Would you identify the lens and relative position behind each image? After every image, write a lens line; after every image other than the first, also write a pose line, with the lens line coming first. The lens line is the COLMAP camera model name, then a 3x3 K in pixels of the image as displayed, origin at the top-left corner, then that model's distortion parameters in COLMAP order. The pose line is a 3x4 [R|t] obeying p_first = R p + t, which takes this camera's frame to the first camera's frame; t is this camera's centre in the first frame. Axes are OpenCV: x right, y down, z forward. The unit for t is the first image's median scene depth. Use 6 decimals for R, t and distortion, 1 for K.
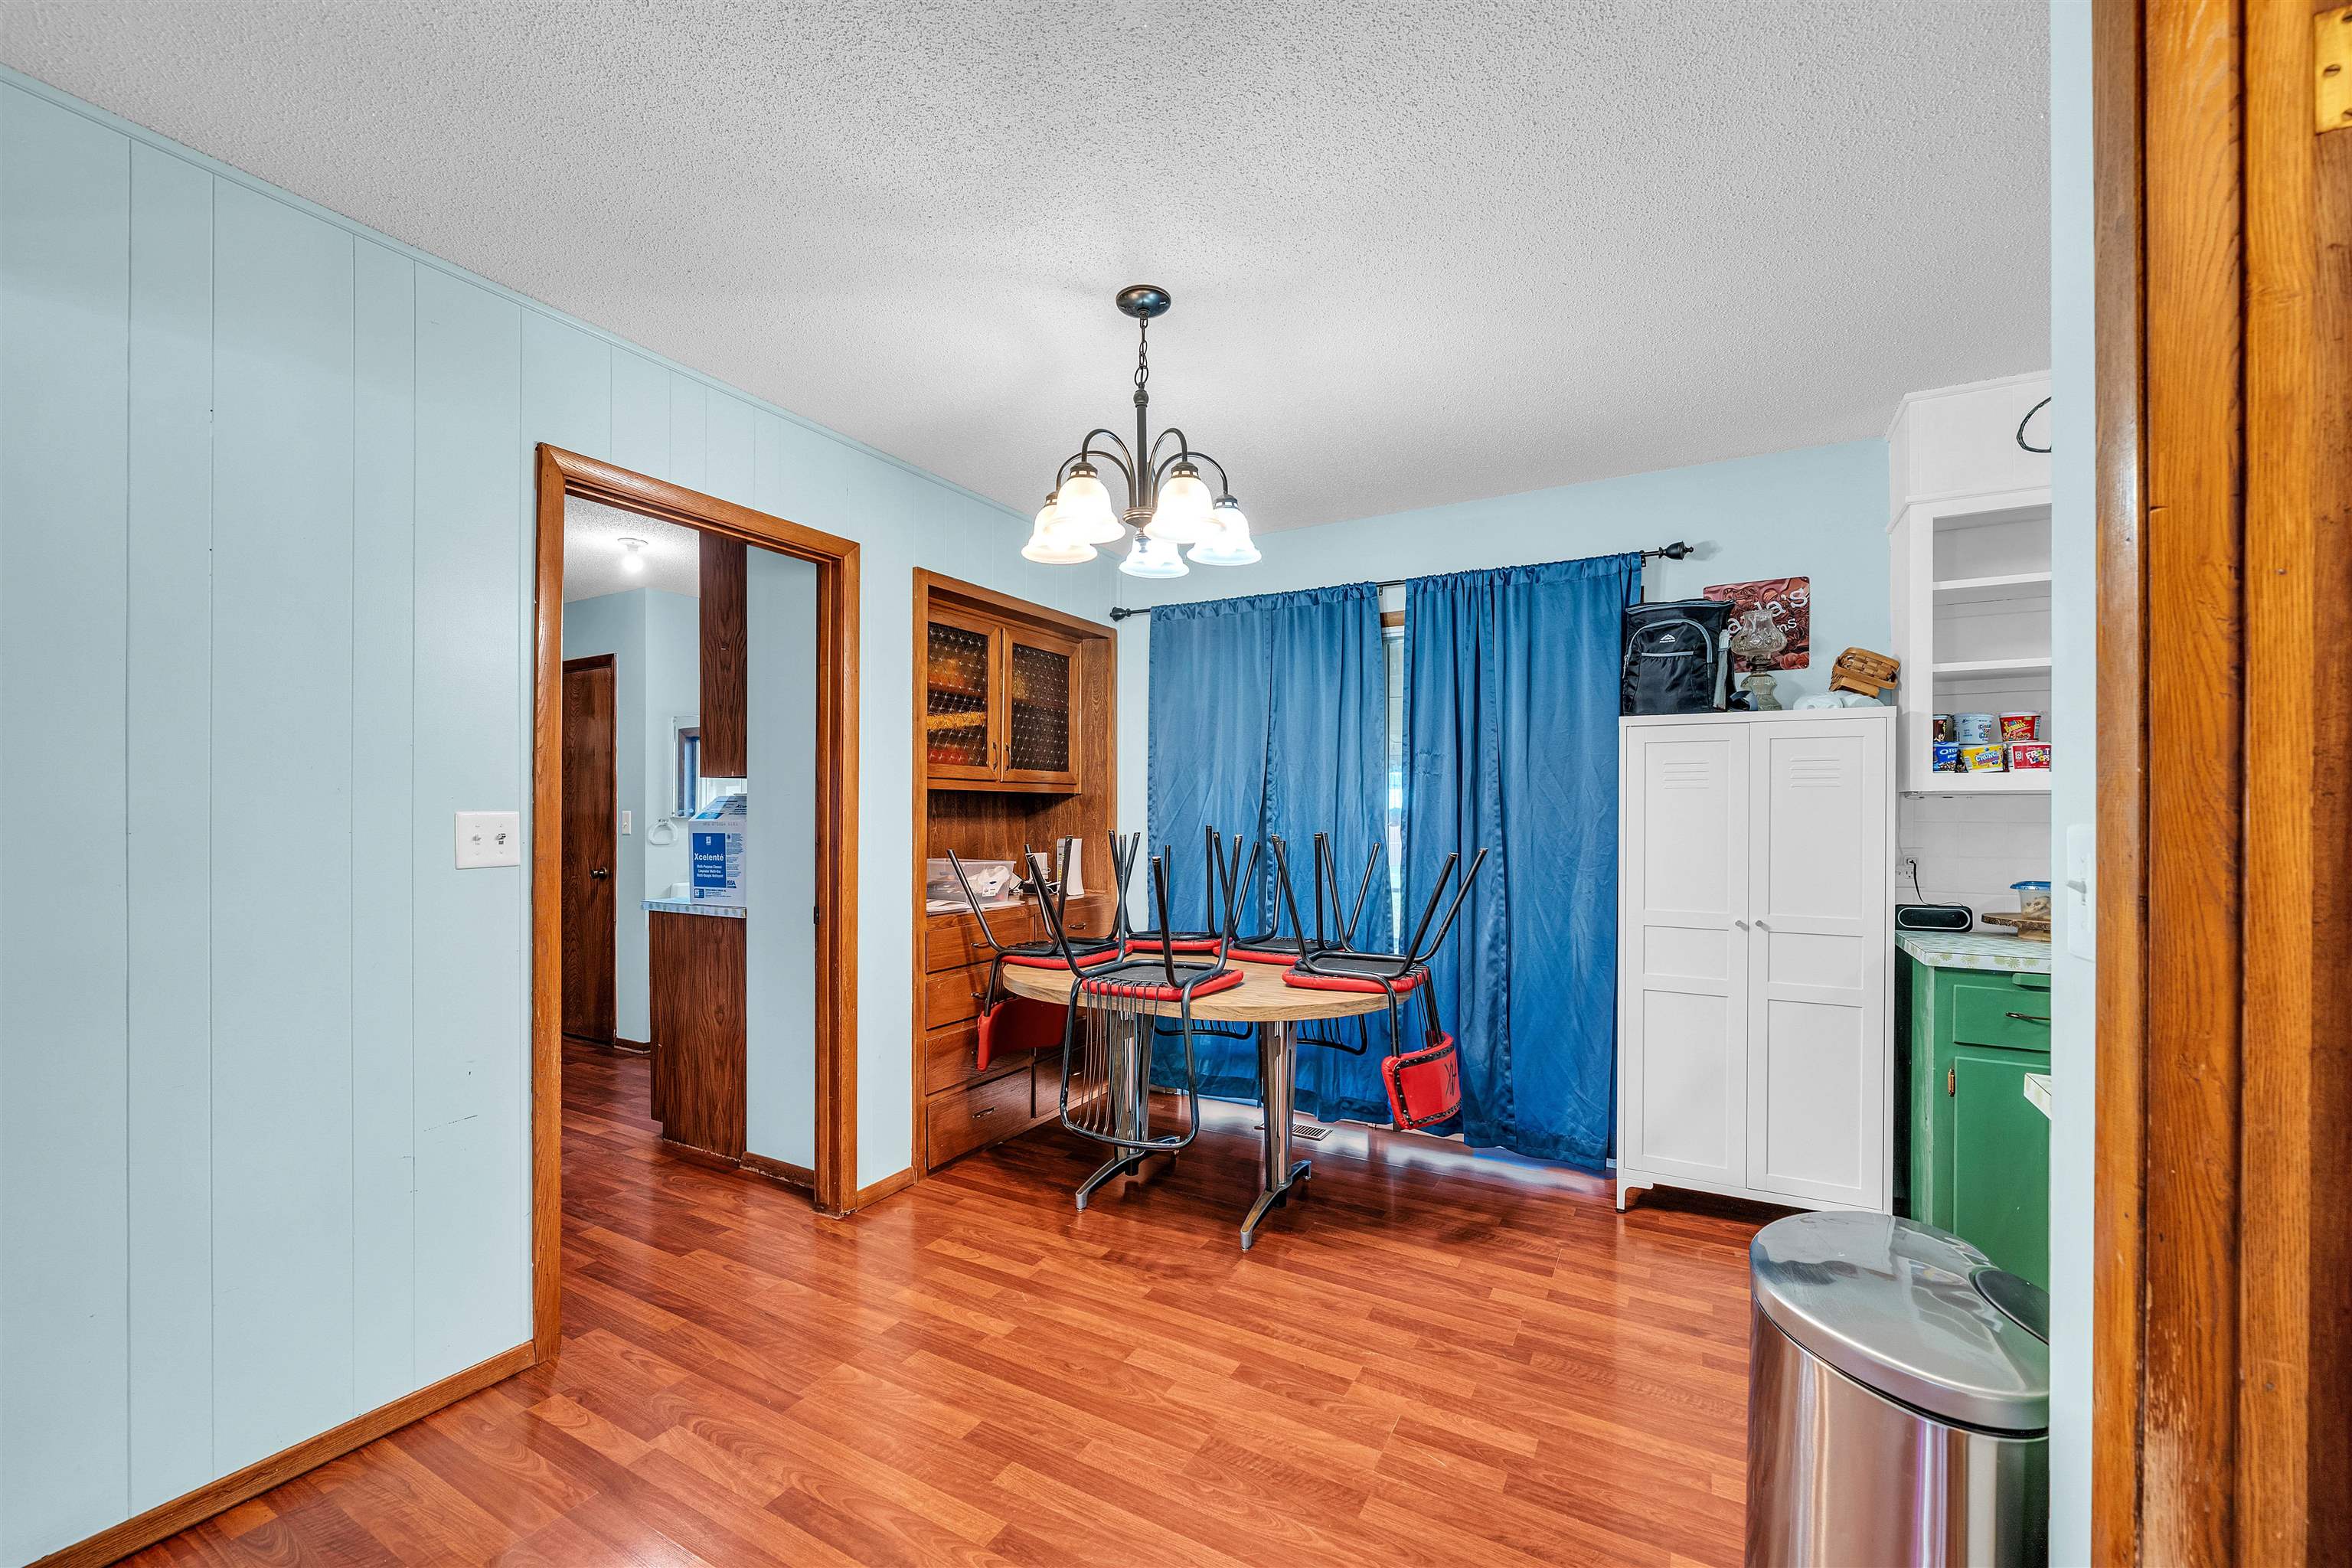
lens RADIAL K [[935.6, 0, 1180.0], [0, 935.6, 810.5], [0, 0, 1]] dist [-0.001280, -0.000147]
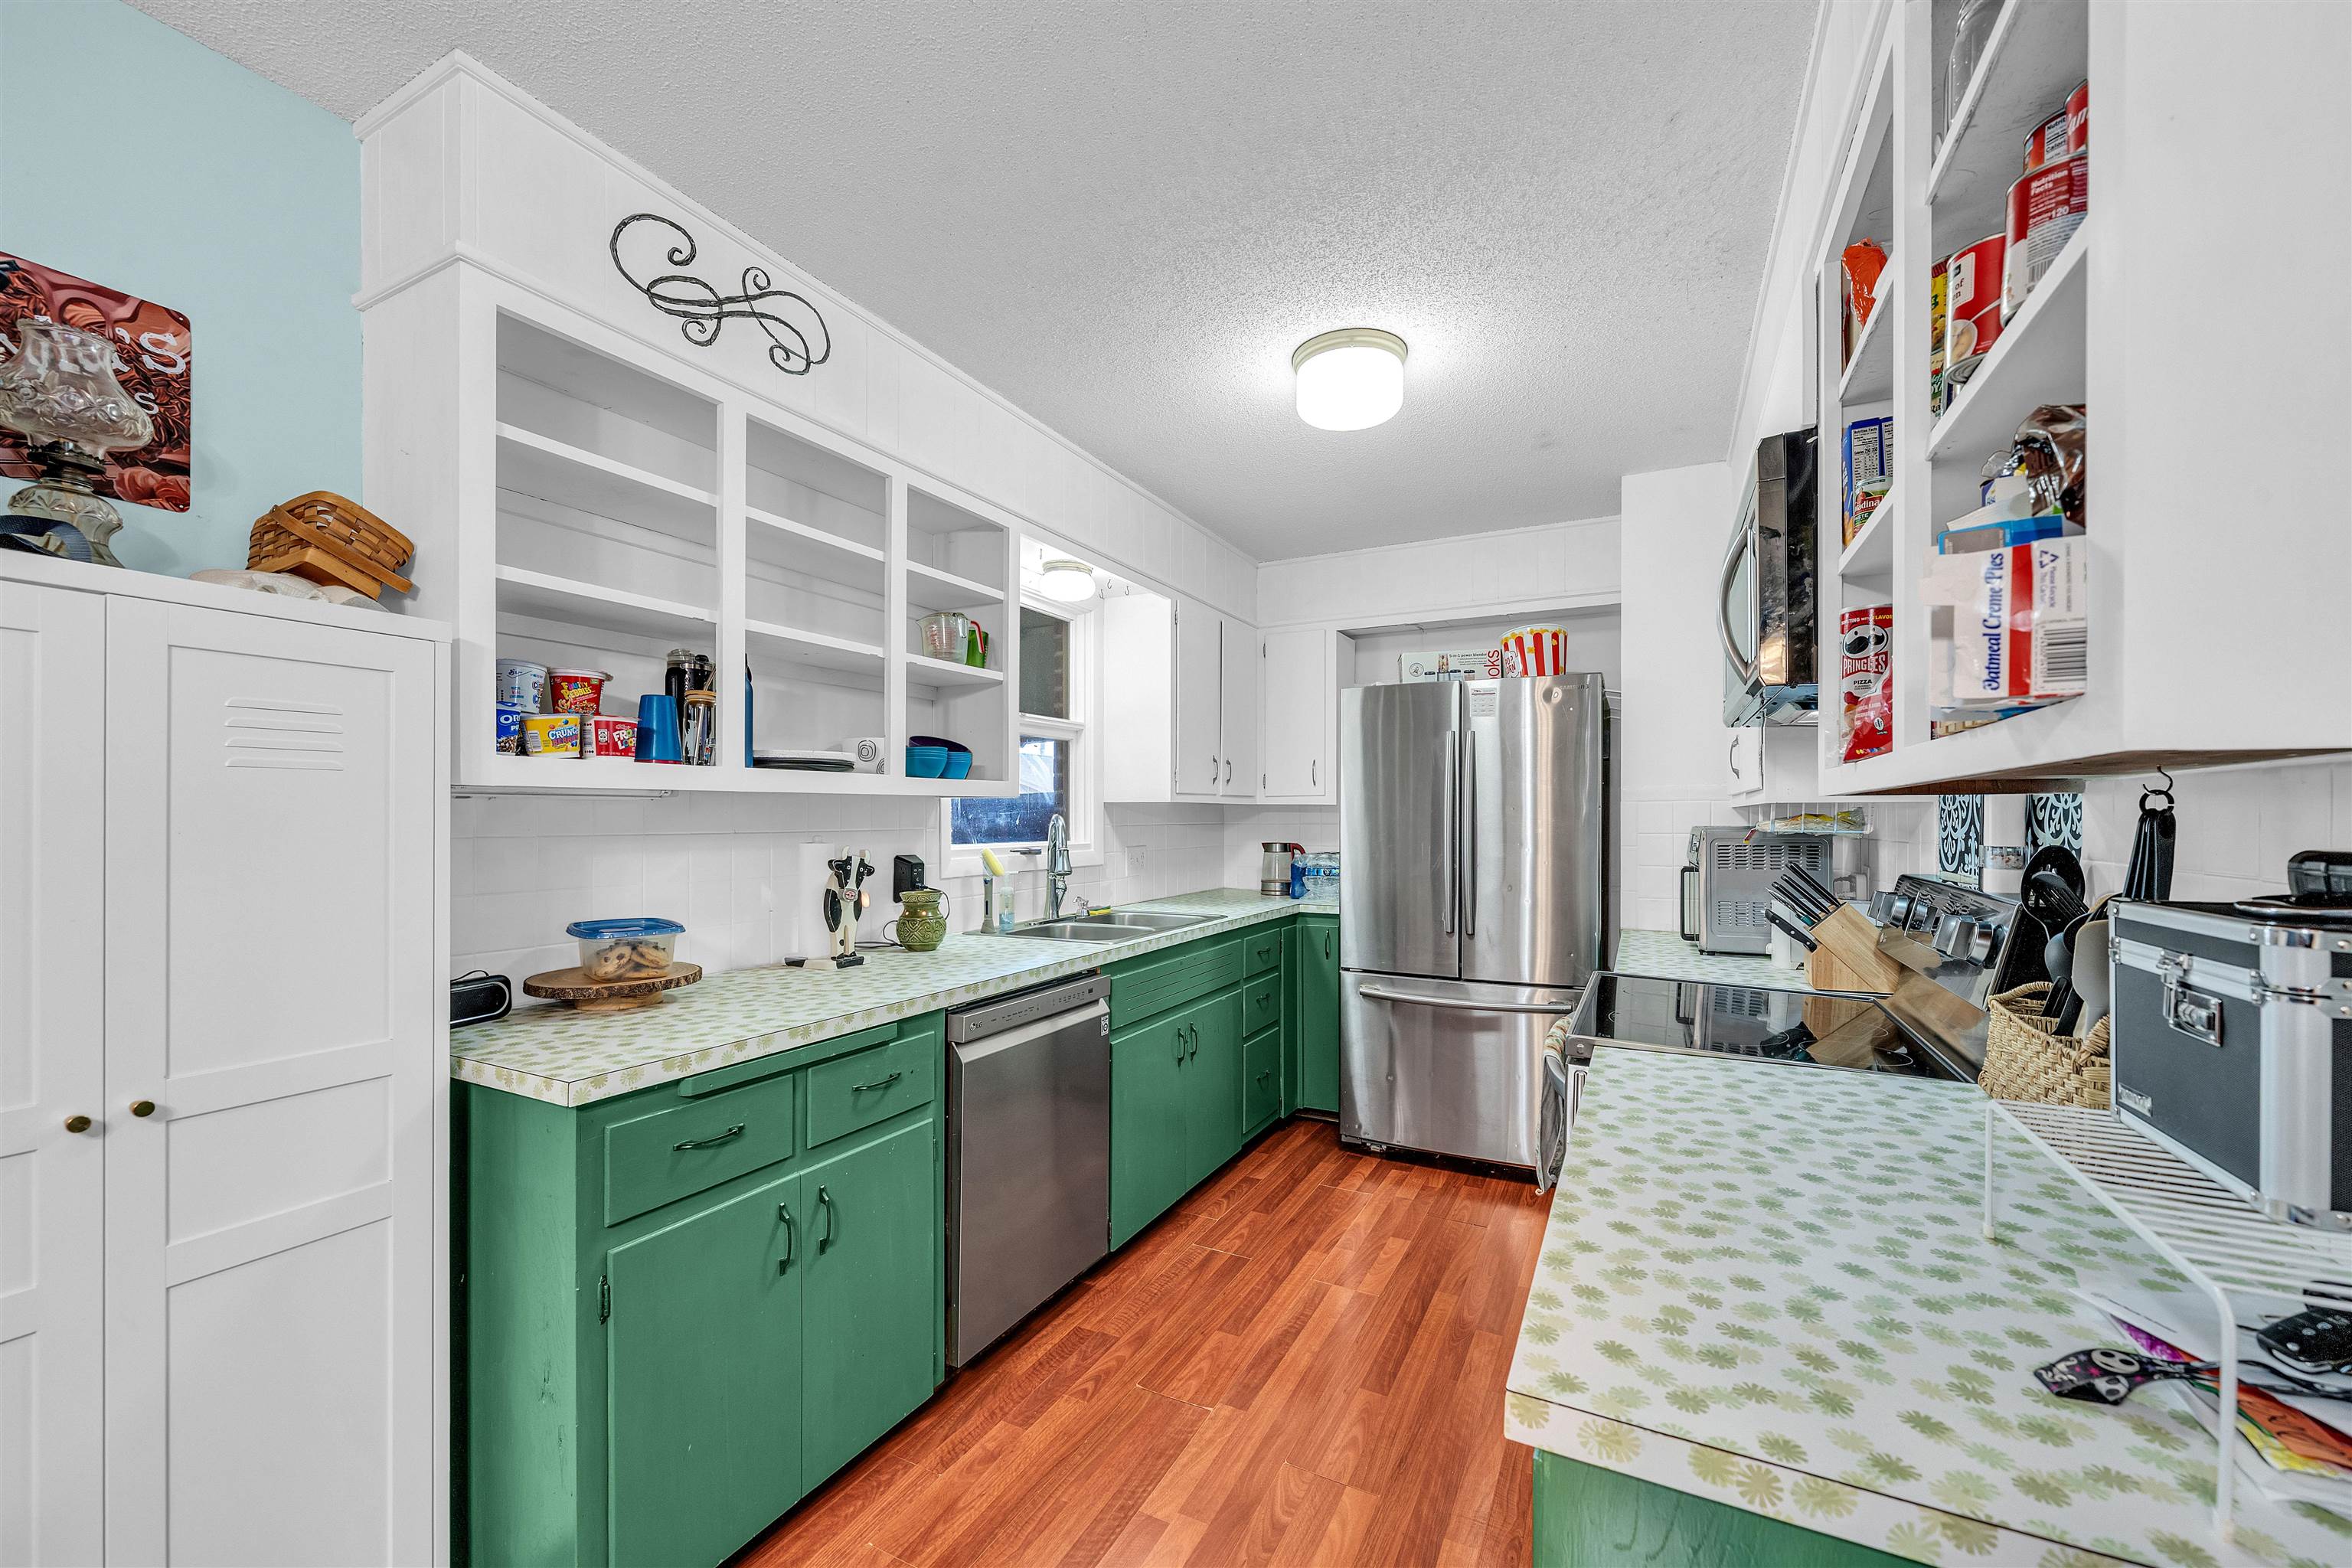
lens RADIAL K [[933.5, 0, 1168.4], [0, 933.5, 814.5], [0, 0, 1]] dist [-0.000756, -0.000247]
pose [[-0.024031, -0.001615, 0.999710, 0.201686], [-0.000793, 0.999998, 0.001596, -0.003762], [-0.999711, -0.000754, -0.024032, 0.537318]]
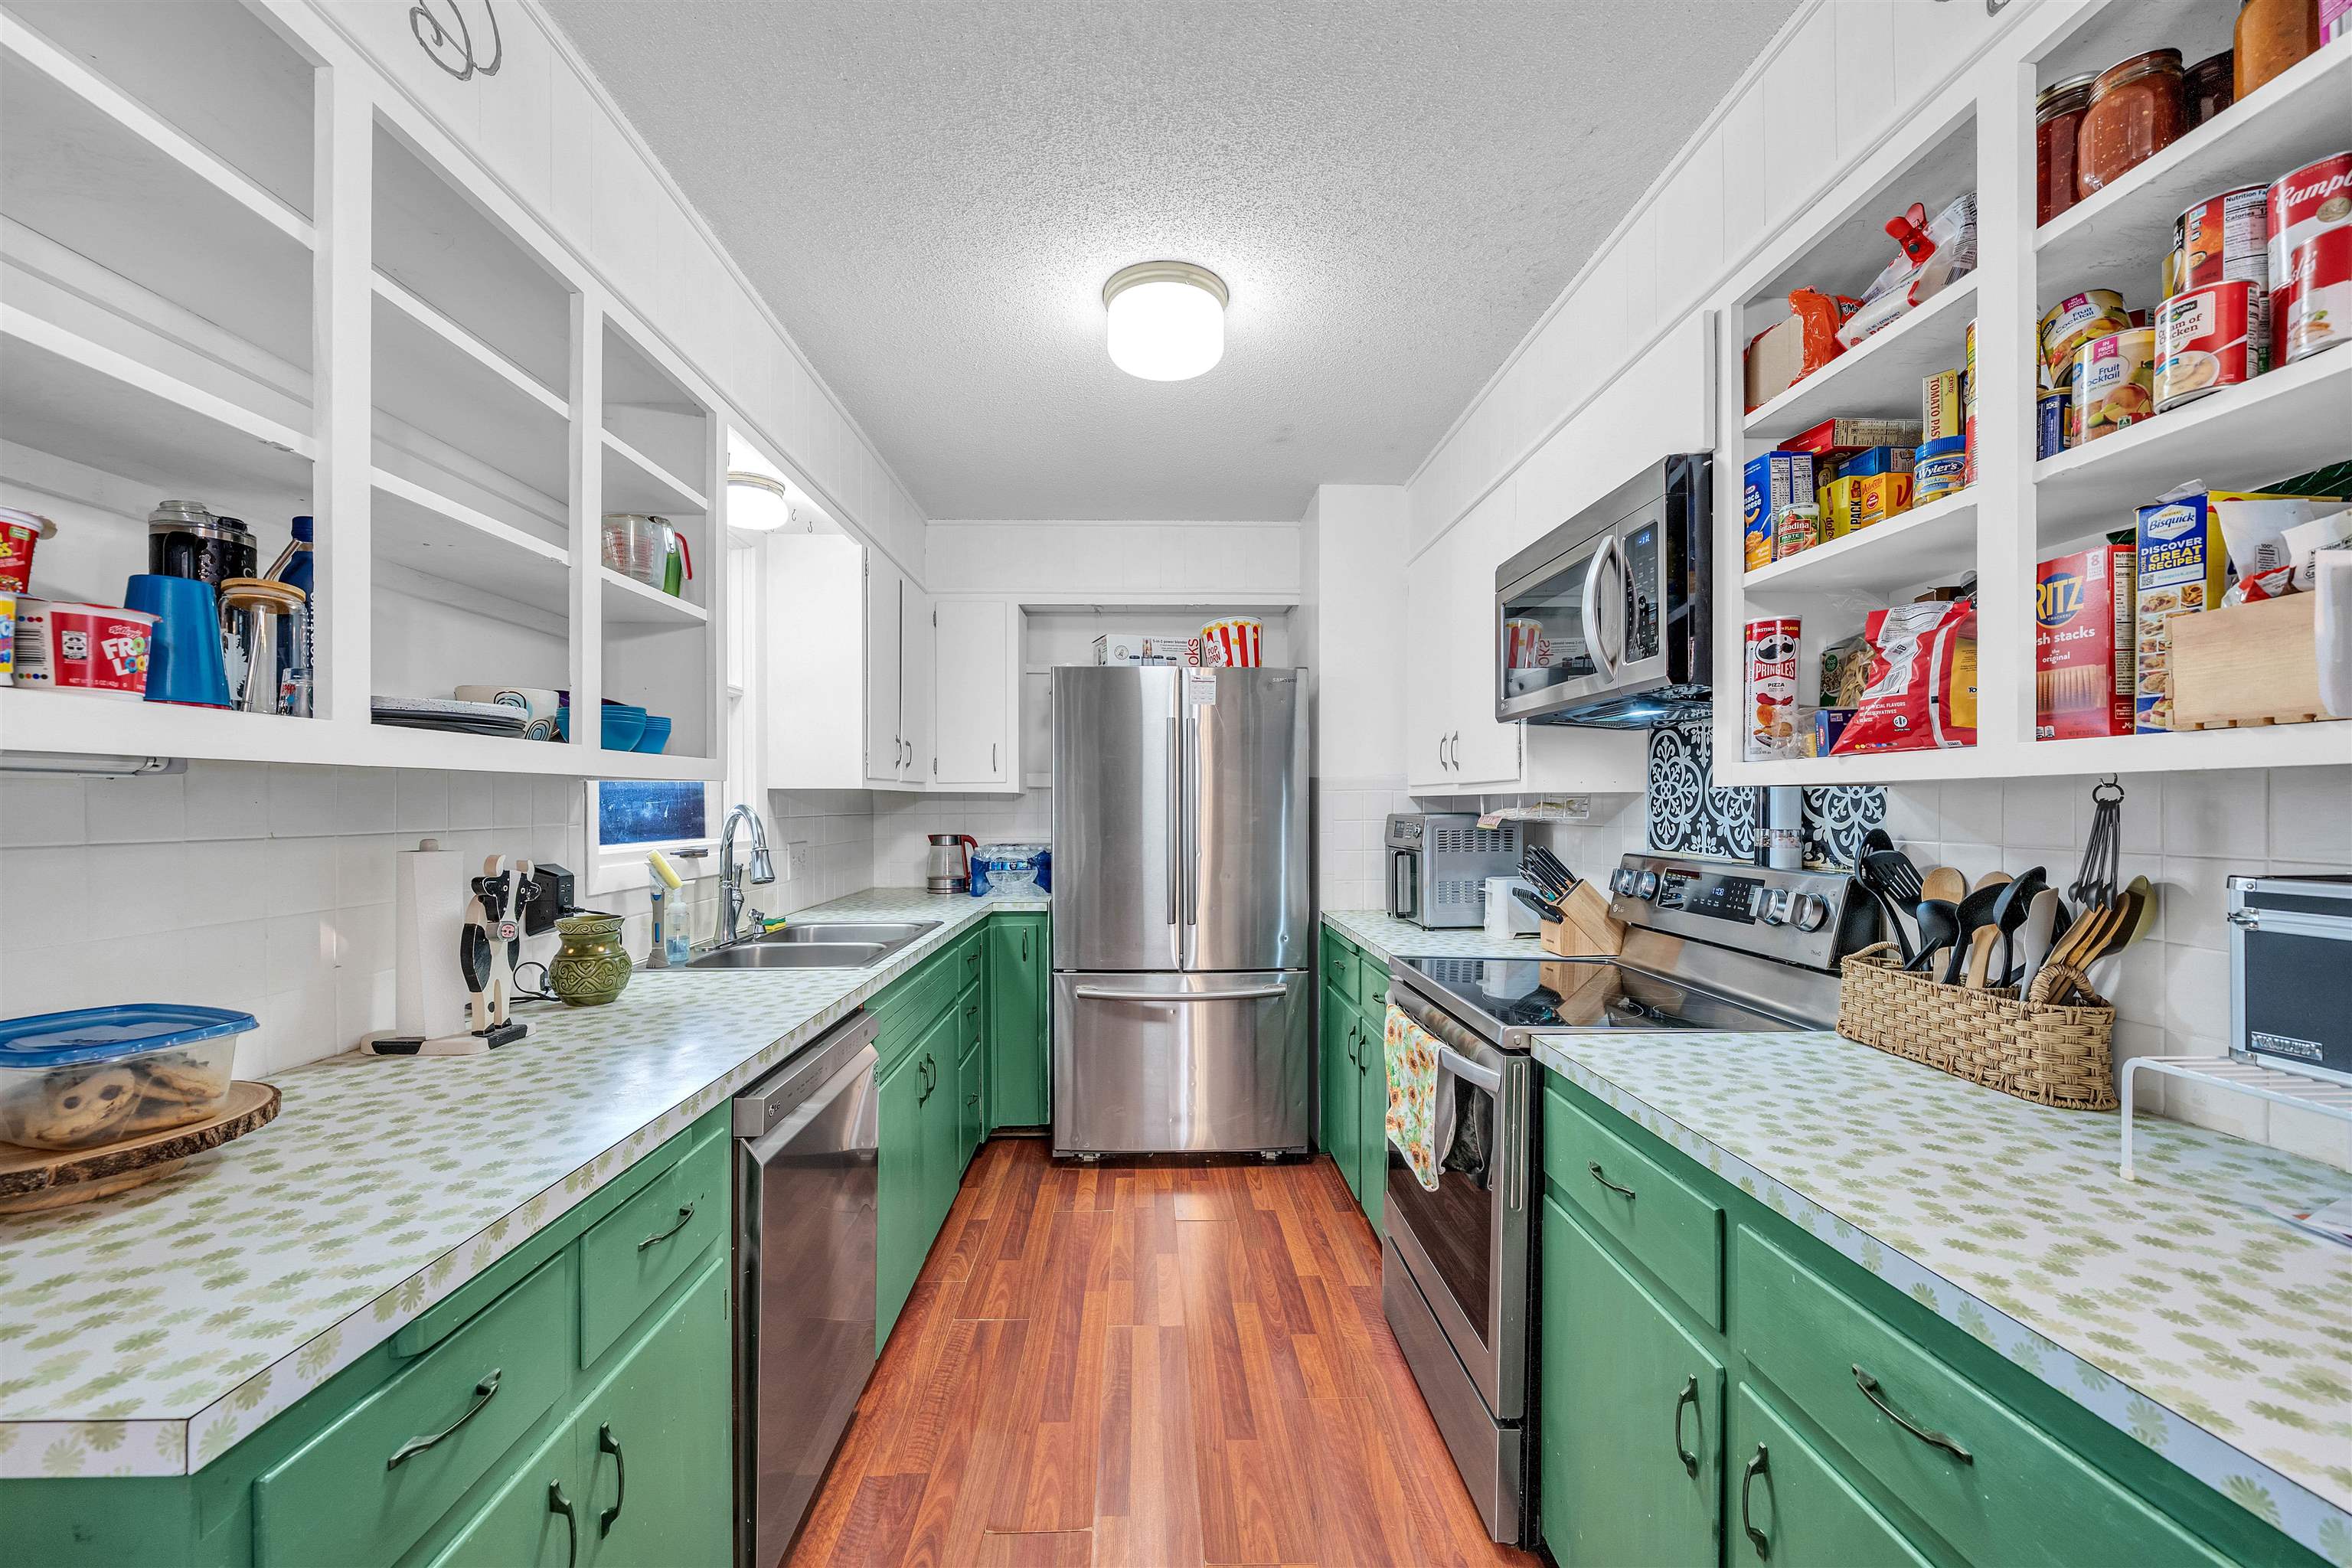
lens RADIAL K [[930.0, 0, 1168.1], [0, 930.0, 804.4], [0, 0, 1]] dist [-0.001136, -0.000267]
pose [[-0.508443, -0.002932, 0.861090, 0.378490], [0.000035, 0.999994, 0.003426, -0.004421], [-0.861095, 0.001772, -0.508440, 0.730435]]
